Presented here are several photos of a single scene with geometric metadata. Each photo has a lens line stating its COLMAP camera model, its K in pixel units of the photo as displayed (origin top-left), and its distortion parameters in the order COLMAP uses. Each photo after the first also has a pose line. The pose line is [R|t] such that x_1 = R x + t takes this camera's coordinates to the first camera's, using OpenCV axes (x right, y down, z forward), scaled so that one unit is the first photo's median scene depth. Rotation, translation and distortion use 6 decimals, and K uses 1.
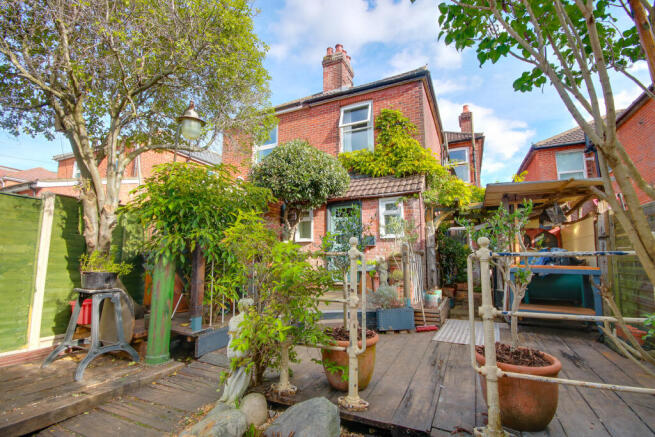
lens RADIAL K [[308.6, 0, 328.4], [0, 308.6, 220.5], [0, 0, 1]] dist [0.000355, -0.000509]
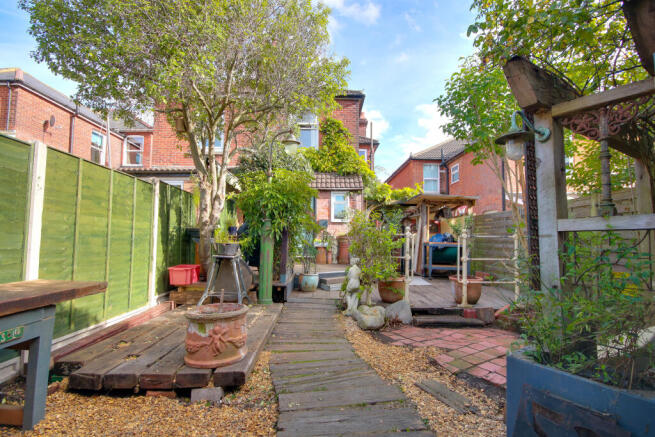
lens RADIAL K [[324.4, 0, 338.9], [0, 324.4, 217.7], [0, 0, 1]] dist [-0.000249, -0.000146]
pose [[0.887667, 0.040101, 0.458737, -0.427017], [-0.065705, 0.997038, 0.039985, -0.018259], [-0.455775, -0.065635, 0.887672, -0.223265]]
